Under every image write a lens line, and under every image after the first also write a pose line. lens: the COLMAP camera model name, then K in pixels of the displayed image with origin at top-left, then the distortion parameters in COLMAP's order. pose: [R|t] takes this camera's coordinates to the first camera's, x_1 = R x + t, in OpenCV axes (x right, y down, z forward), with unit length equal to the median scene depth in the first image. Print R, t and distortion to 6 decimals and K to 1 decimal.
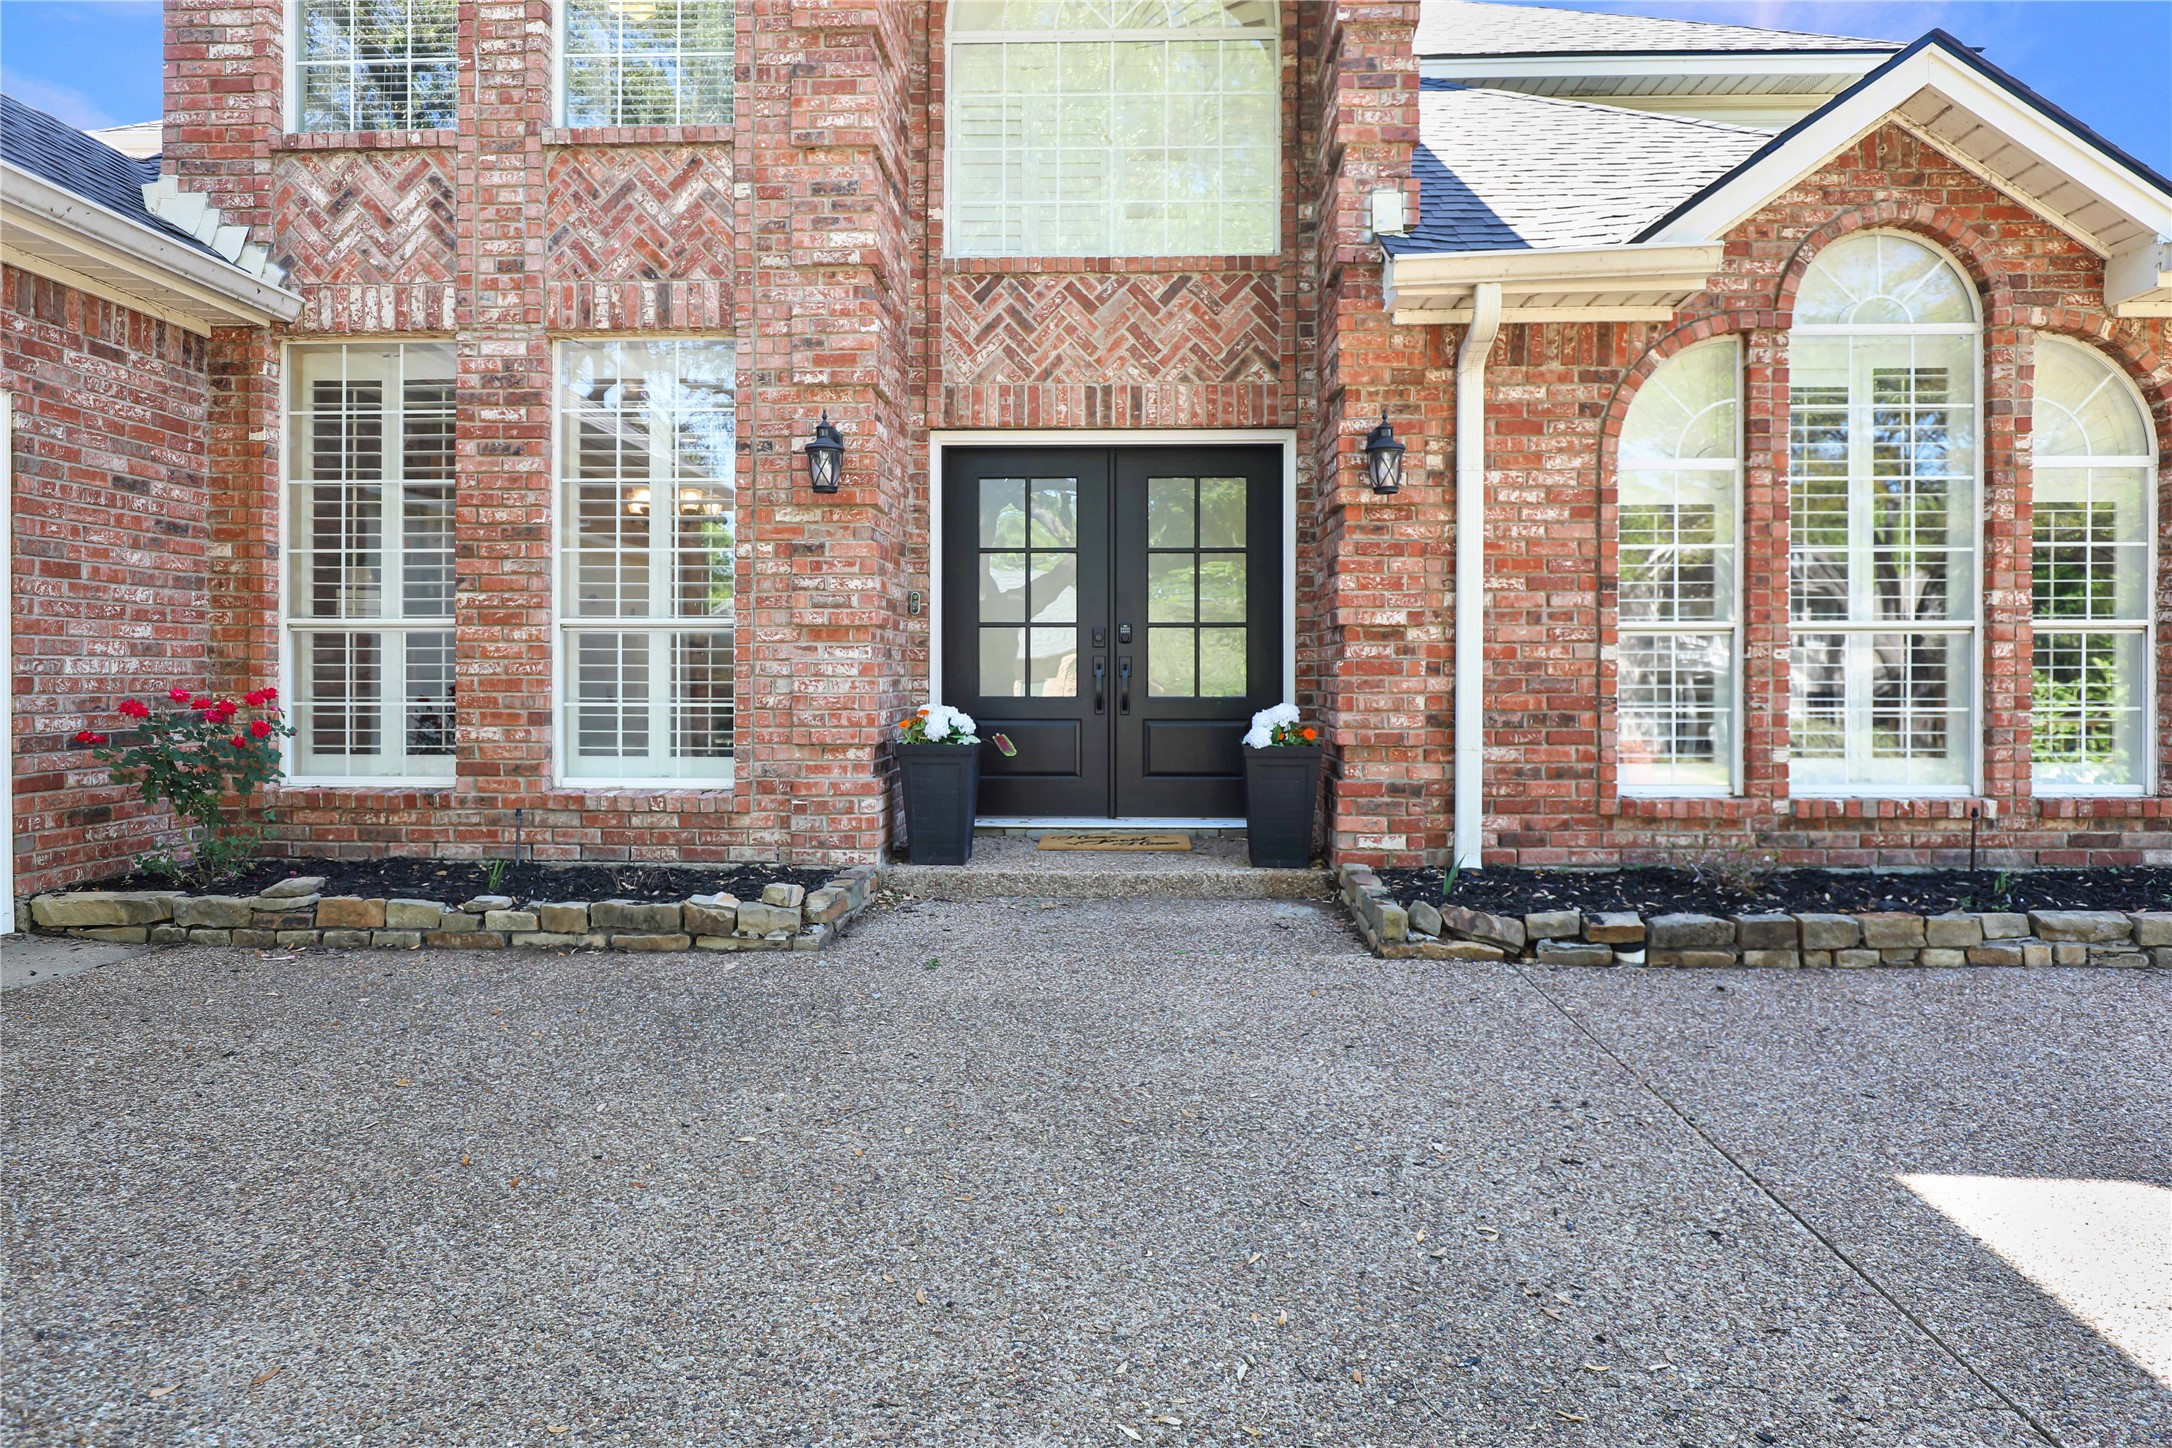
lens RADIAL K [[1249.1, 0, 1083.9], [0, 1249.1, 678.8], [0, 0, 1]] dist [-0.010585, -0.000528]
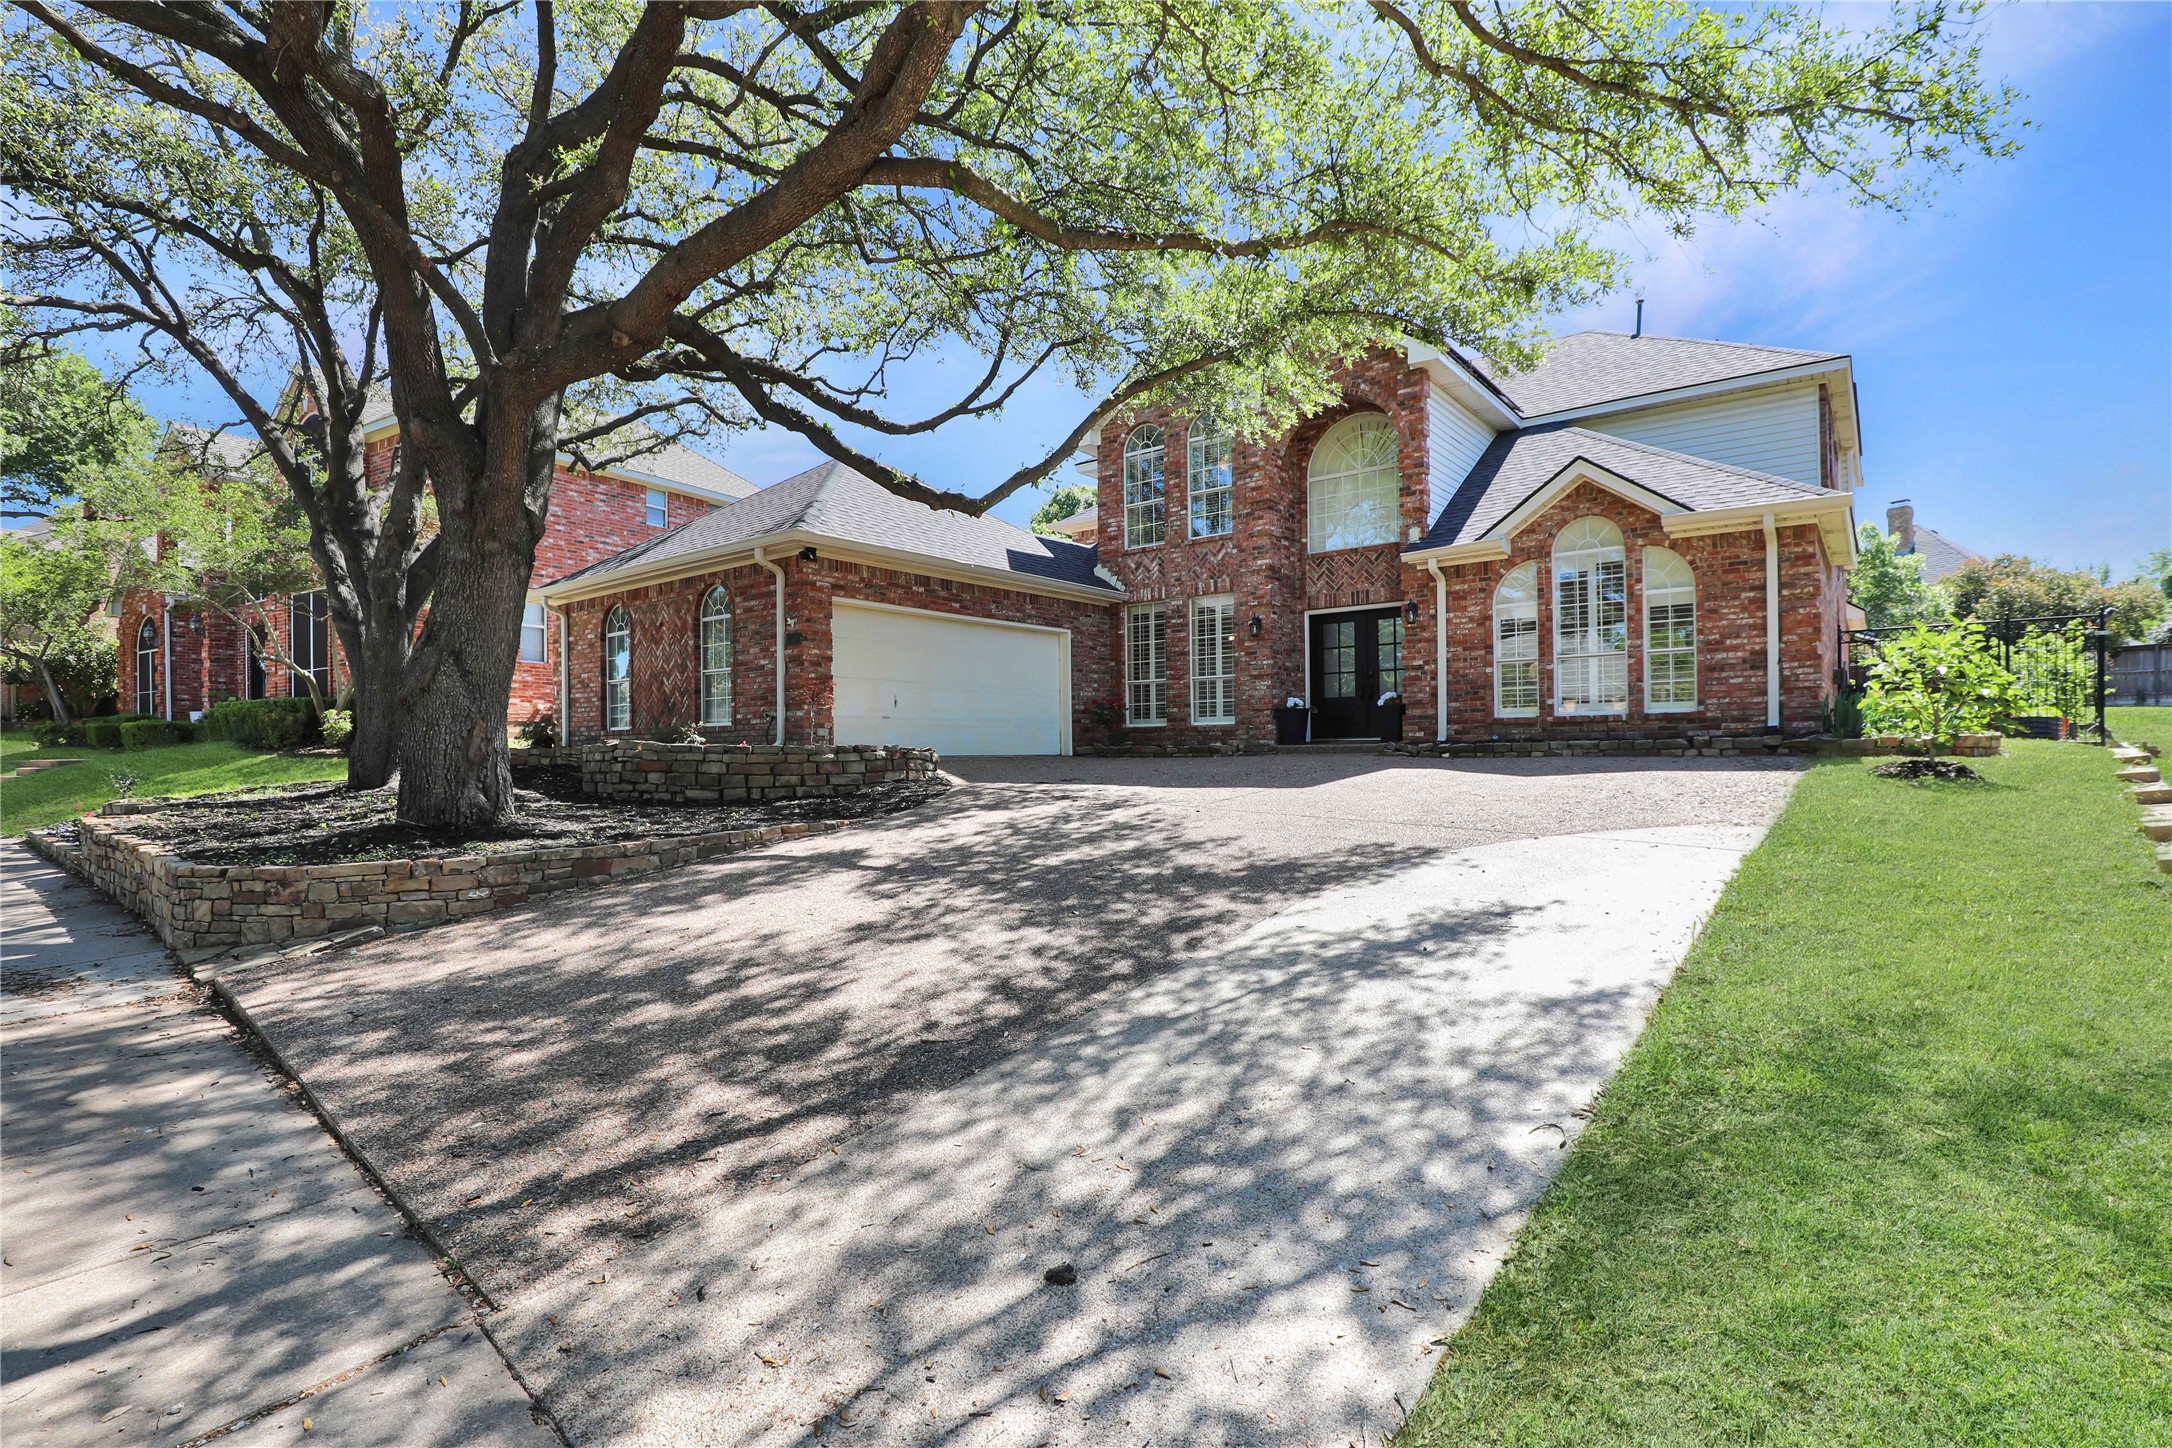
lens RADIAL K [[1042.9, 0, 1085.8], [0, 1042.9, 715.2], [0, 0, 1]] dist [-0.000724, 0.000597]
pose [[0.804779, -0.030397, -0.592796, 1.104692], [0.009391, 0.999215, -0.038487, 0.173478], [0.593500, 0.025406, 0.804433, -1.578891]]
